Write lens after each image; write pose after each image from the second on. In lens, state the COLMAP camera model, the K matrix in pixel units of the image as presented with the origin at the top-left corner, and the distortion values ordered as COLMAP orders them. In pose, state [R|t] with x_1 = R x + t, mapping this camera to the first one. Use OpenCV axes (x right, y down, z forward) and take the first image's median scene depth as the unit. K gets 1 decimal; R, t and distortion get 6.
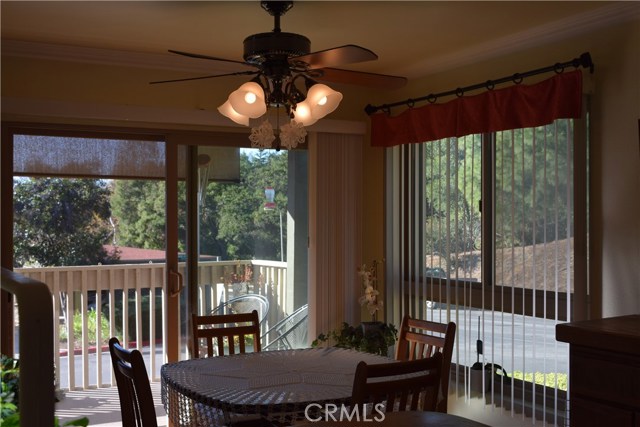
lens RADIAL K [[762.5, 0, 320.0], [0, 762.5, 213.5], [0, 0, 1]] dist [-0.058524, 0.014843]
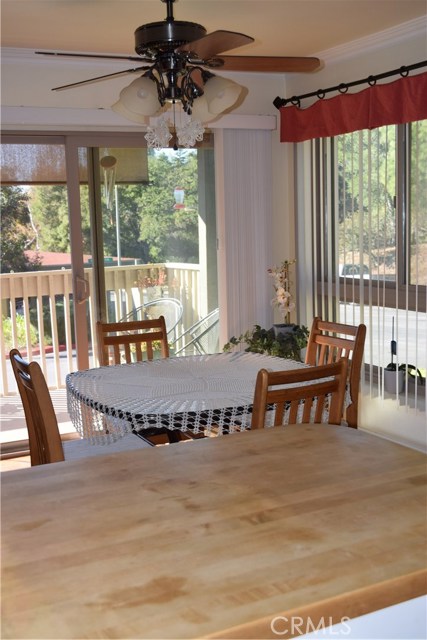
lens RADIAL K [[762.5, 0, 213.5], [0, 762.5, 320.0], [0, 0, 1]] dist [-0.058524, 0.014843]
pose [[0.998832, -0.024299, -0.041774, 0.017793], [0.029898, 0.989825, 0.139111, -0.002193], [0.037969, -0.140197, 0.989395, 0.023893]]
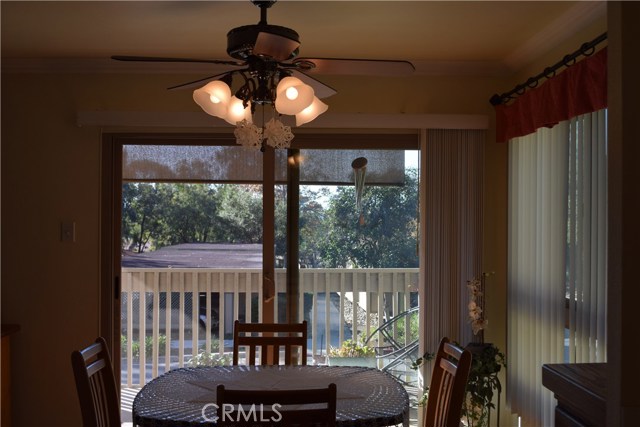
lens RADIAL K [[762.5, 0, 320.0], [0, 762.5, 213.5], [0, 0, 1]] dist [-0.058524, 0.014843]
pose [[0.891065, 0.001599, -0.453873, 0.290446], [-0.004476, 0.999976, -0.005265, -0.000978], [0.453854, 0.006723, 0.891051, 0.133689]]
